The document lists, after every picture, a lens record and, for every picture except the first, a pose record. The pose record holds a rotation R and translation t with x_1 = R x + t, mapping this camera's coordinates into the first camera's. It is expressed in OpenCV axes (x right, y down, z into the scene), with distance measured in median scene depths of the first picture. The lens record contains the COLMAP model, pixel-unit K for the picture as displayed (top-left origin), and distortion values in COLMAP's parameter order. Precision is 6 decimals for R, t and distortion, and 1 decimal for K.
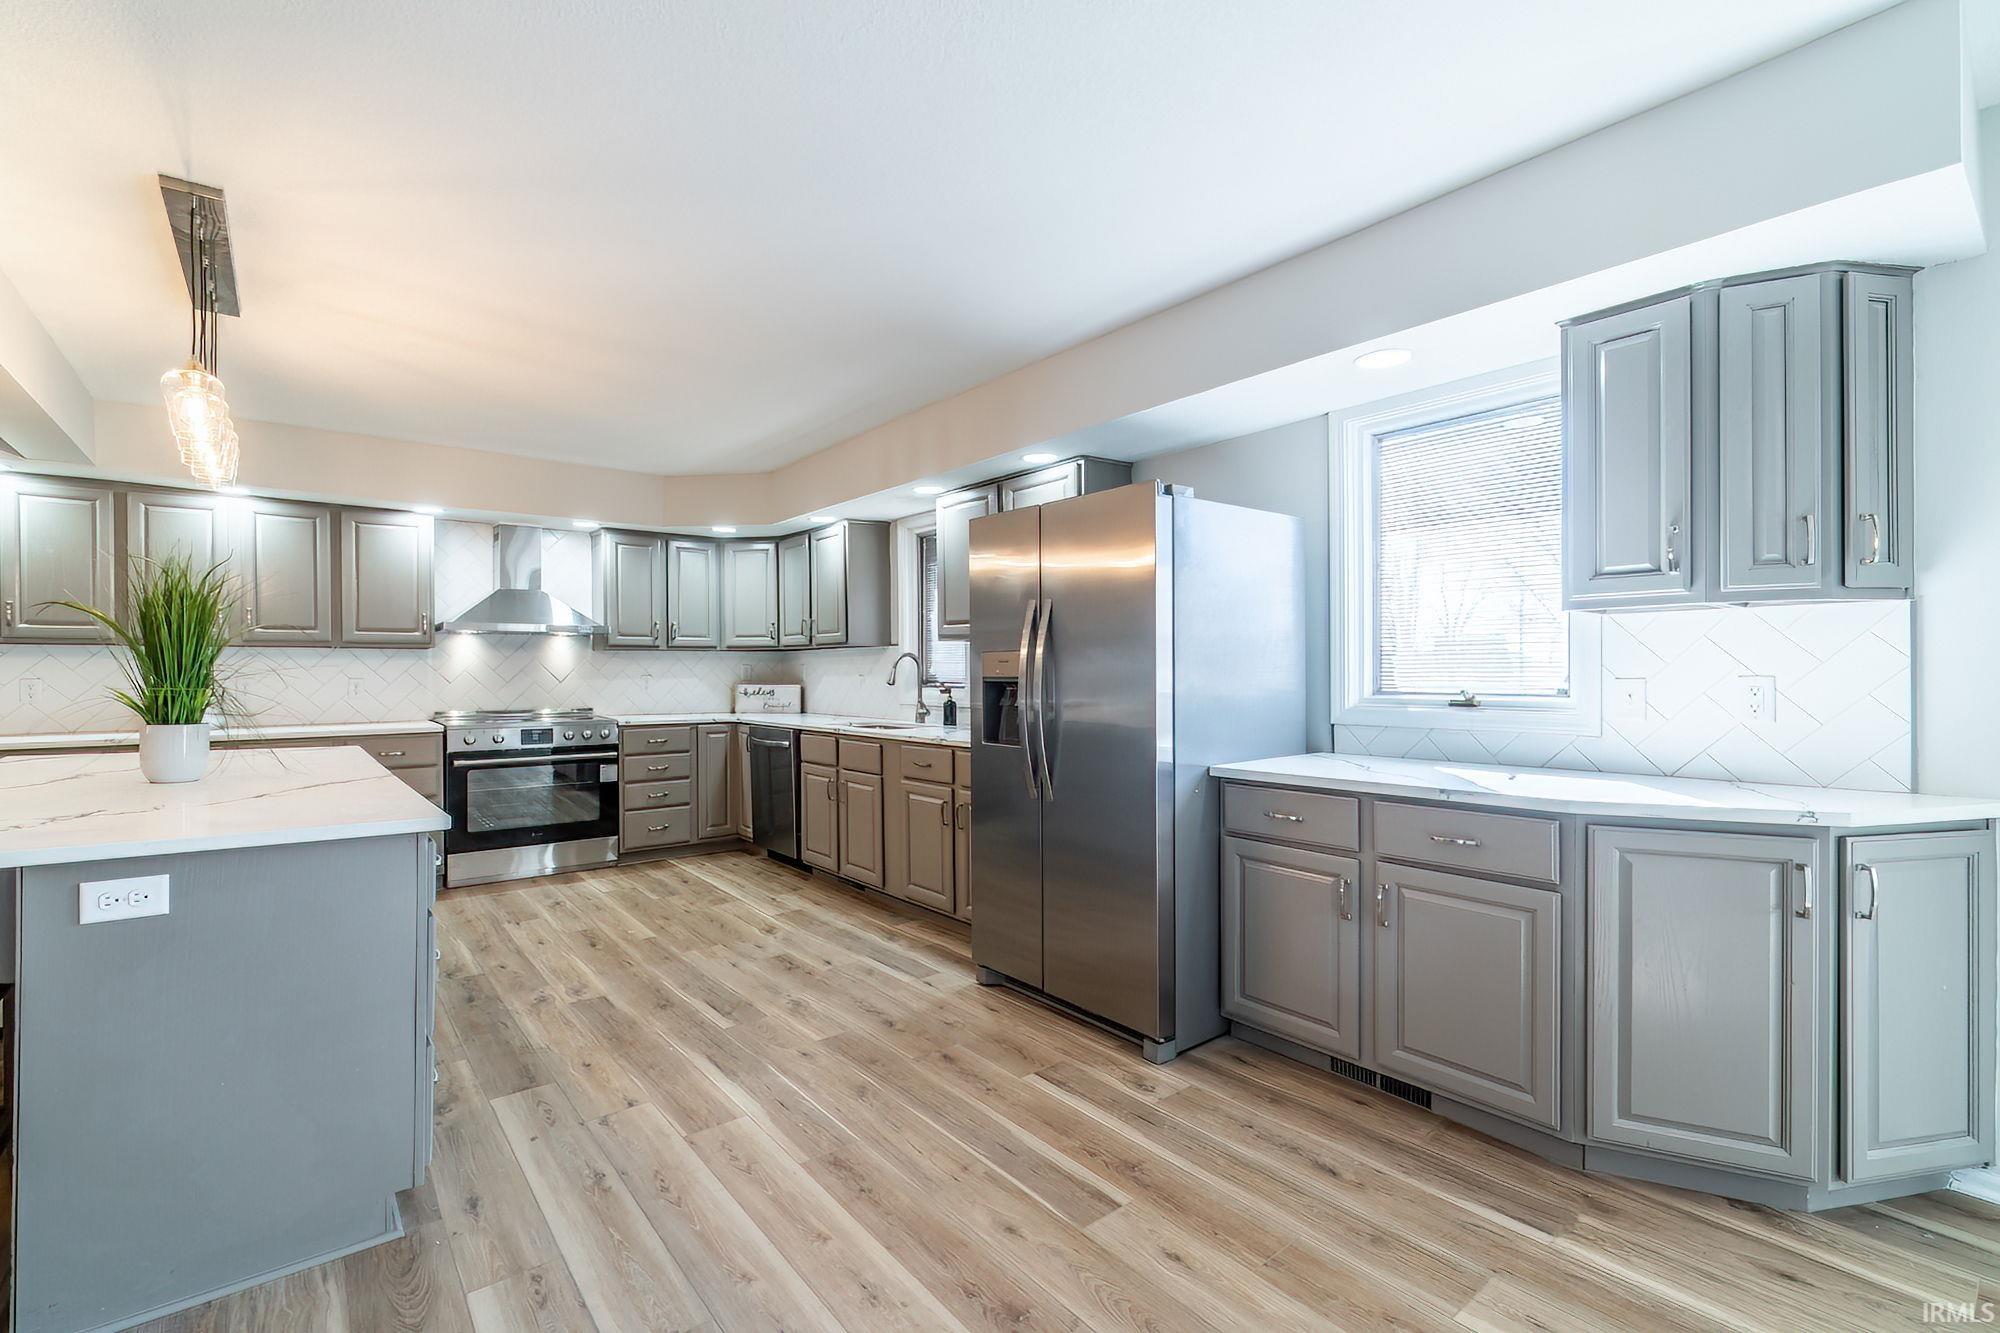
lens RADIAL K [[901.8, 0, 995.3], [0, 901.8, 677.9], [0, 0, 1]] dist [-0.000168, 0.000013]
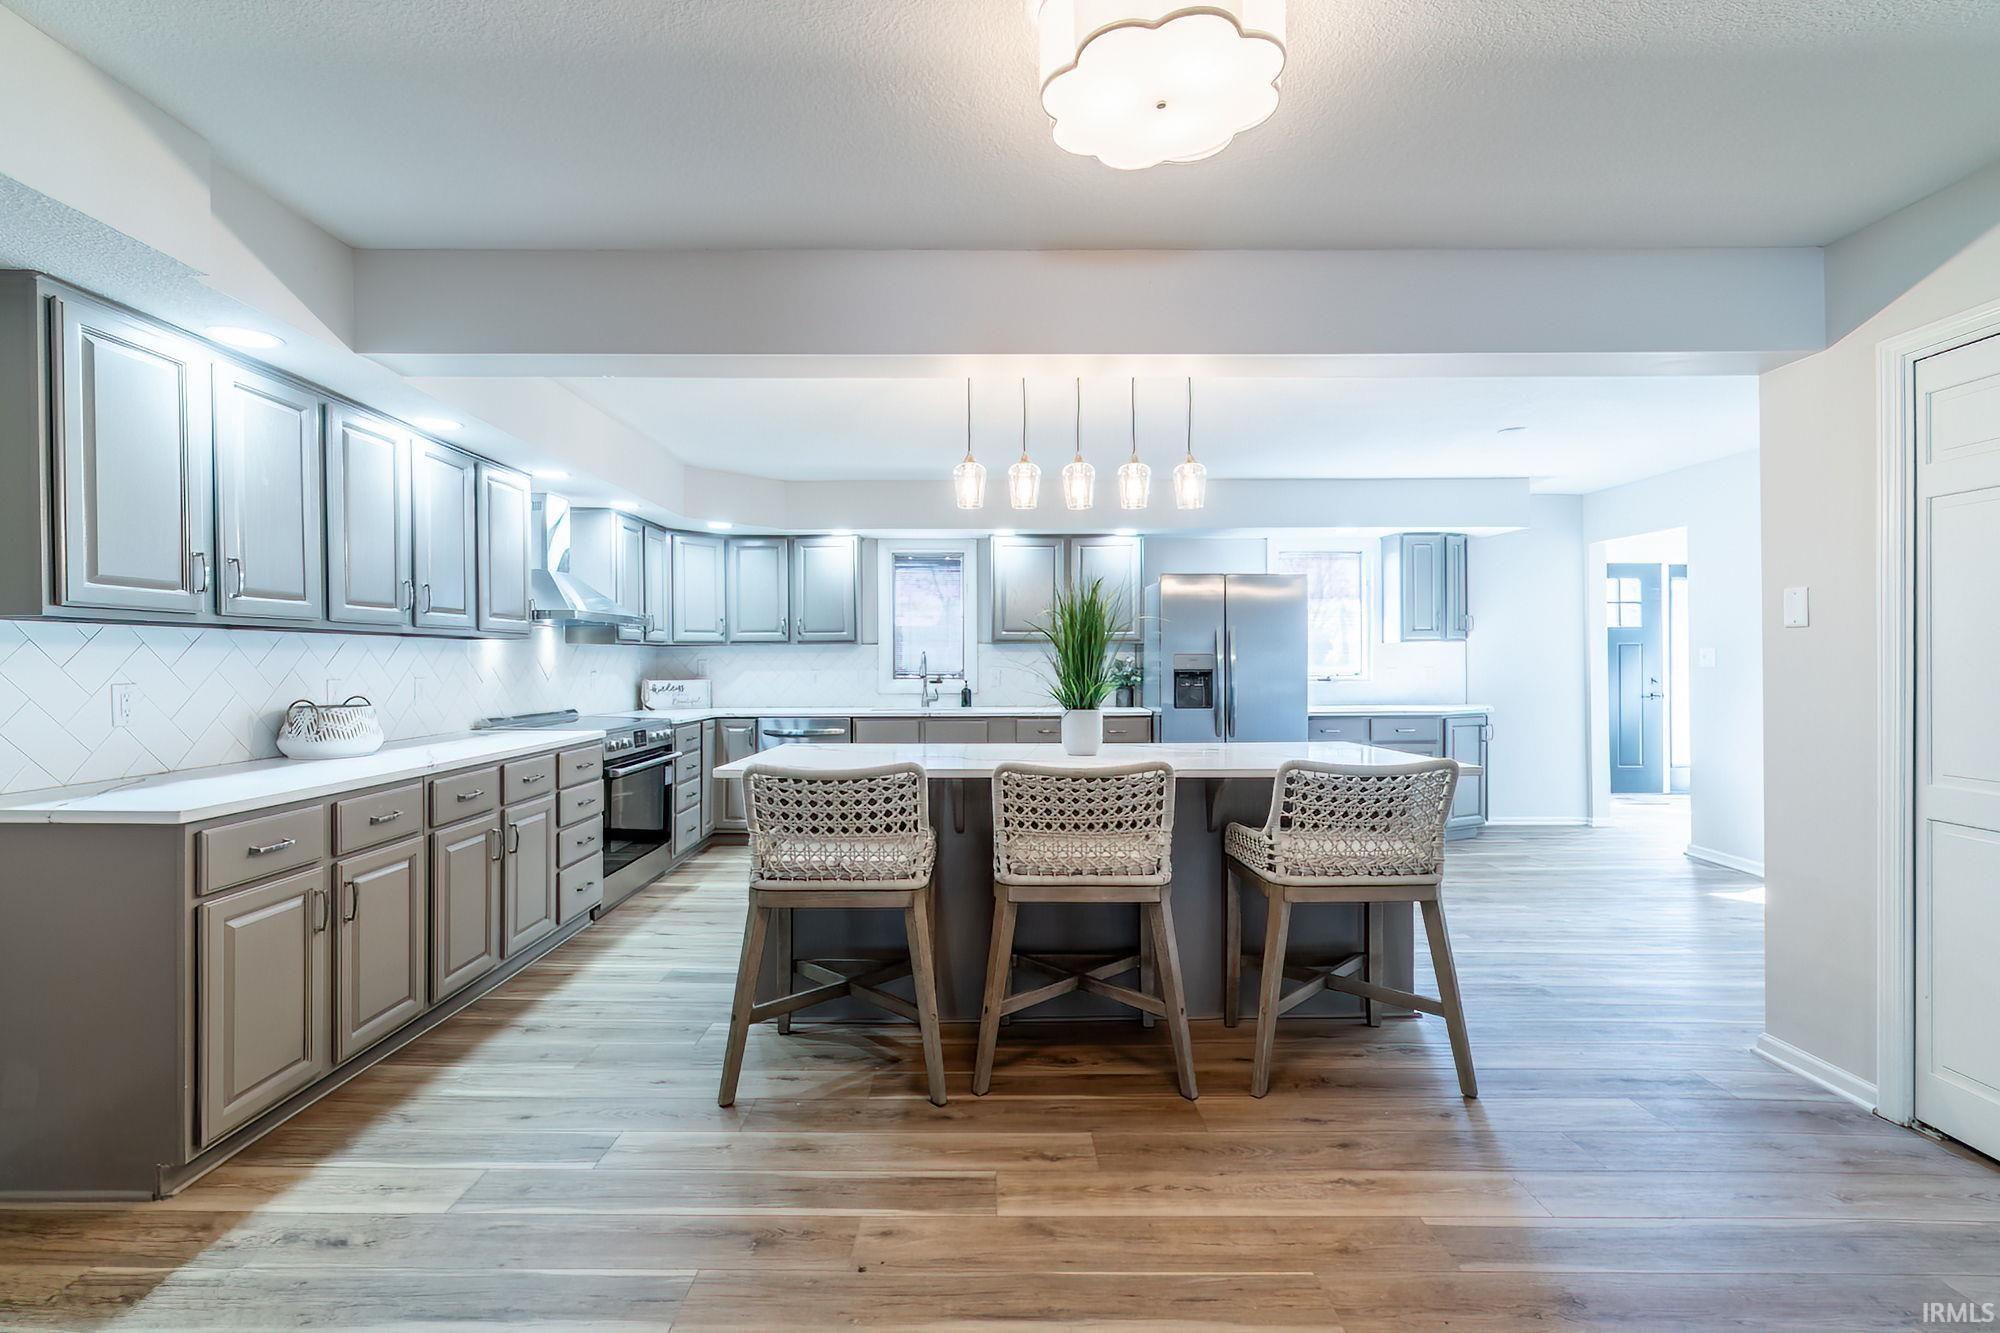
lens RADIAL K [[889.5, 0, 1010.9], [0, 889.5, 660.8], [0, 0, 1]] dist [-0.004697, -0.000043]
pose [[0.607337, 0.000916, 0.794444, -1.183870], [0.008655, 0.999932, -0.007769, -0.004073], [-0.794397, 0.011594, 0.607288, 0.190342]]
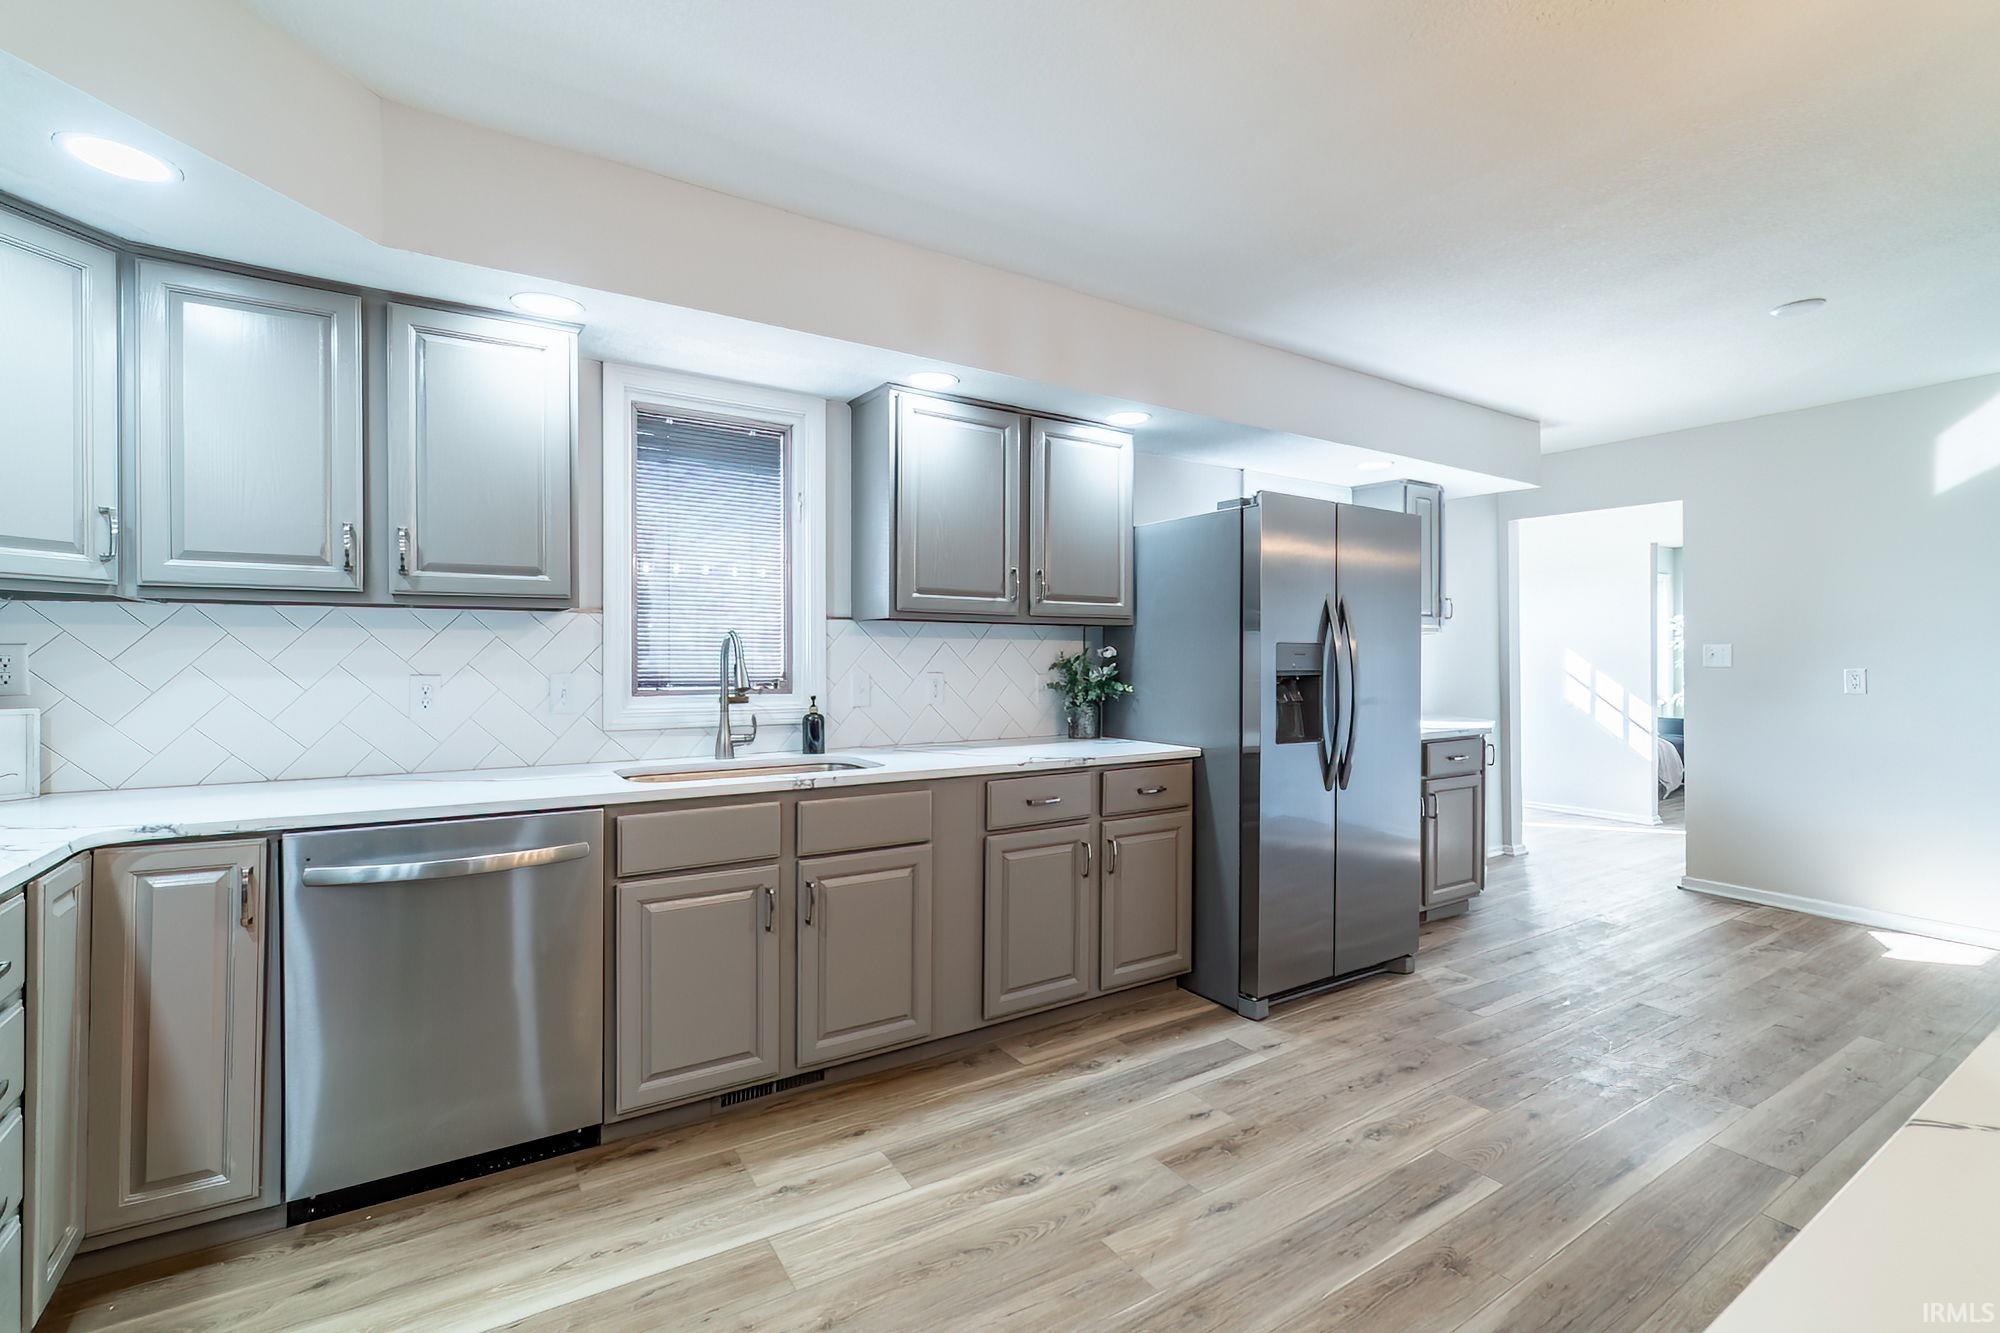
lens RADIAL K [[876.0, 0, 987.0], [0, 876.0, 663.5], [0, 0, 1]] dist [-0.001844, -0.000069]
pose [[0.107553, -0.001288, 0.994198, -0.717399], [0.006253, 0.999980, 0.000619, -0.008872], [-0.994180, 0.006150, 0.107559, 0.938622]]
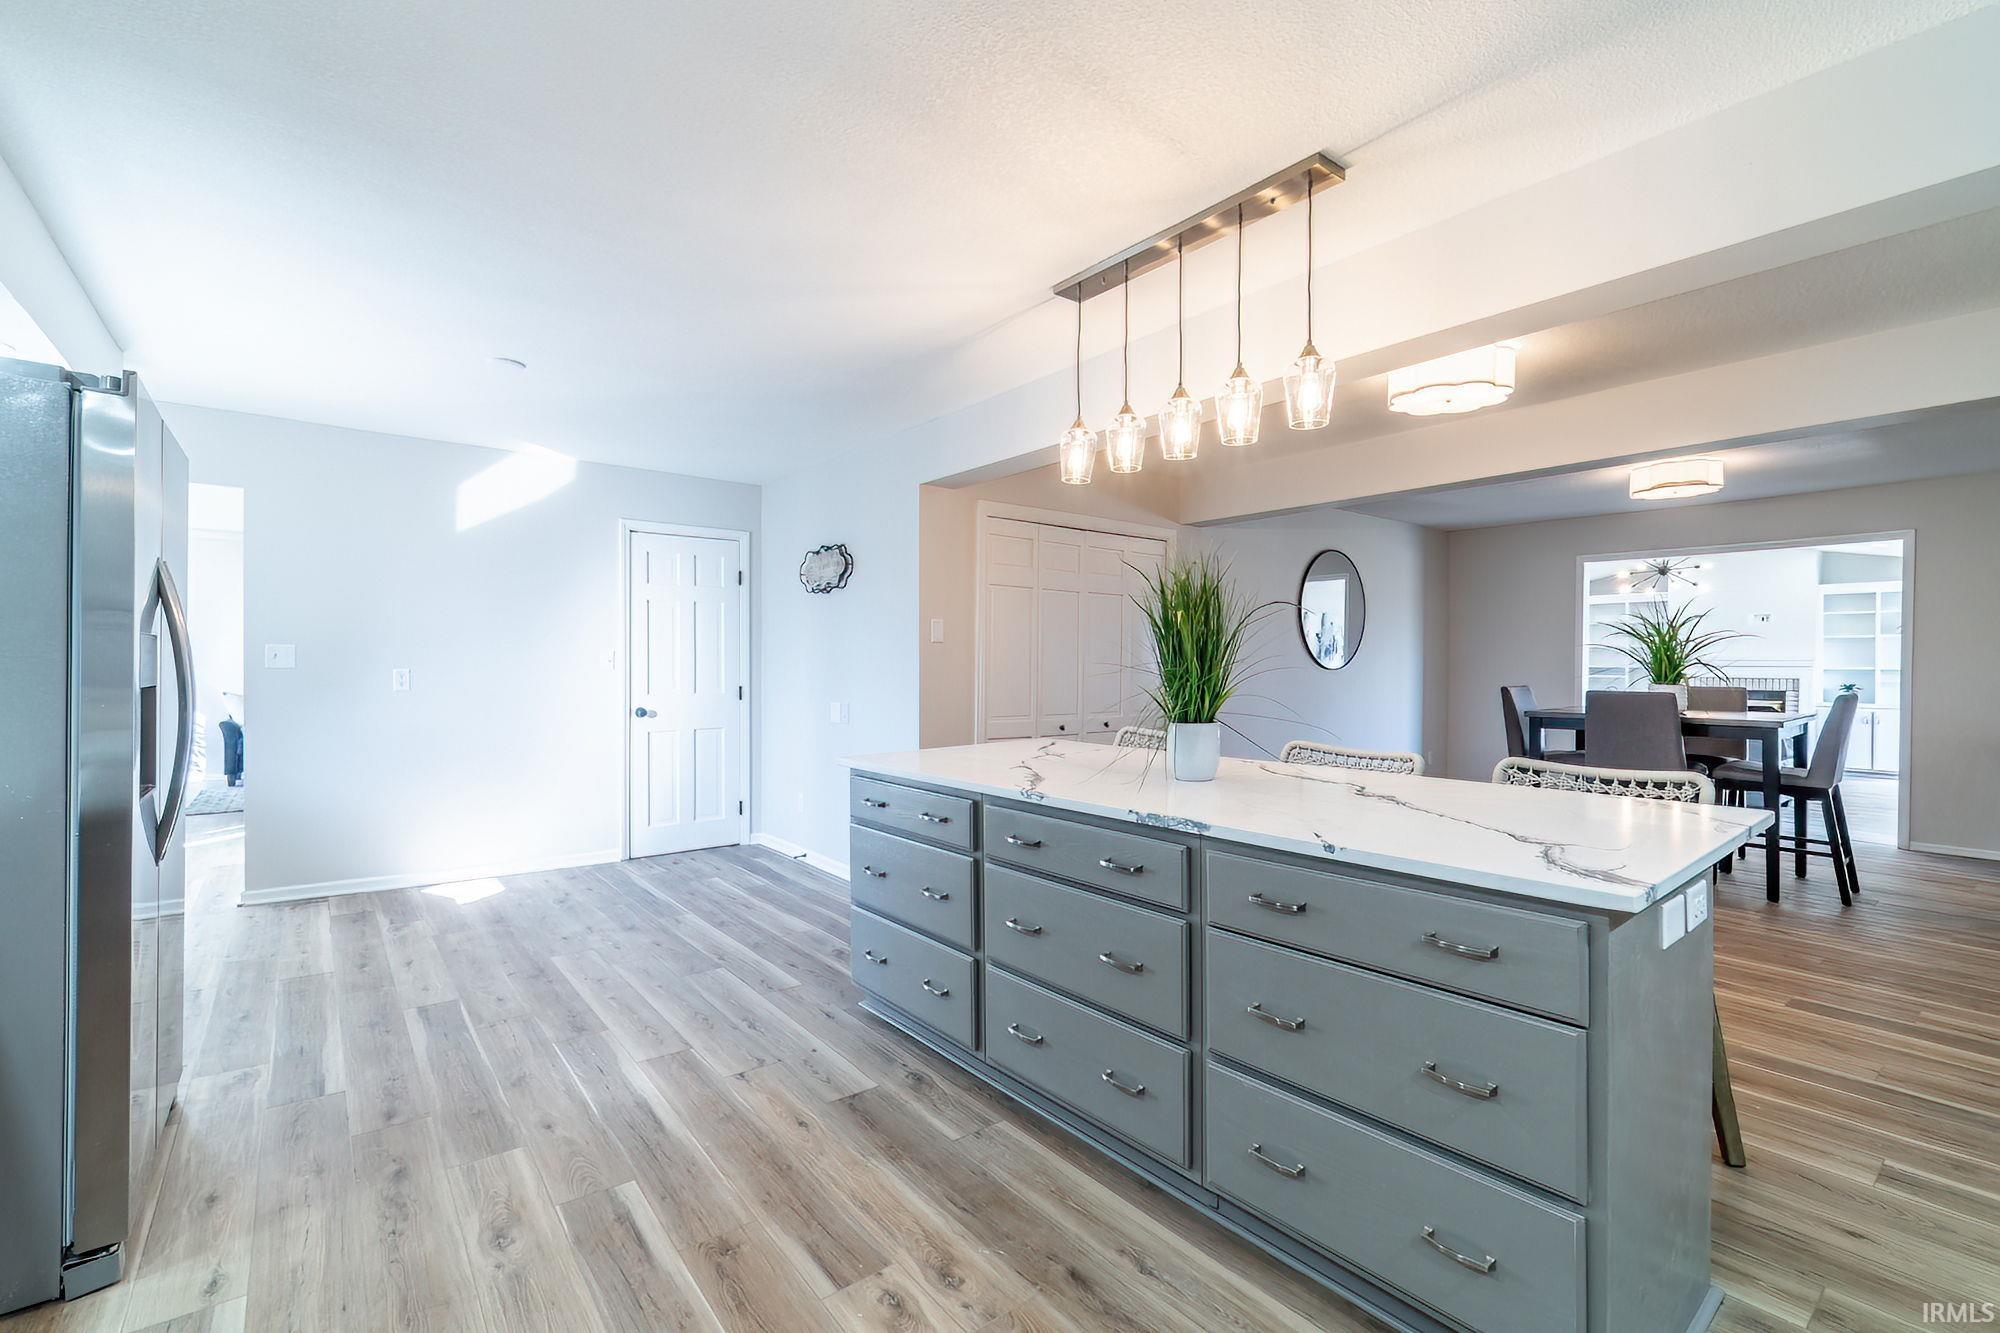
lens RADIAL K [[866.9, 0, 982.6], [0, 866.9, 657.5], [0, 0, 1]] dist [-0.000411, -0.004519]
pose [[-0.999871, -0.001890, 0.015973, -0.415342], [-0.001845, 0.999994, 0.002788, -0.015381], [-0.015978, 0.002758, -0.999869, 1.189442]]
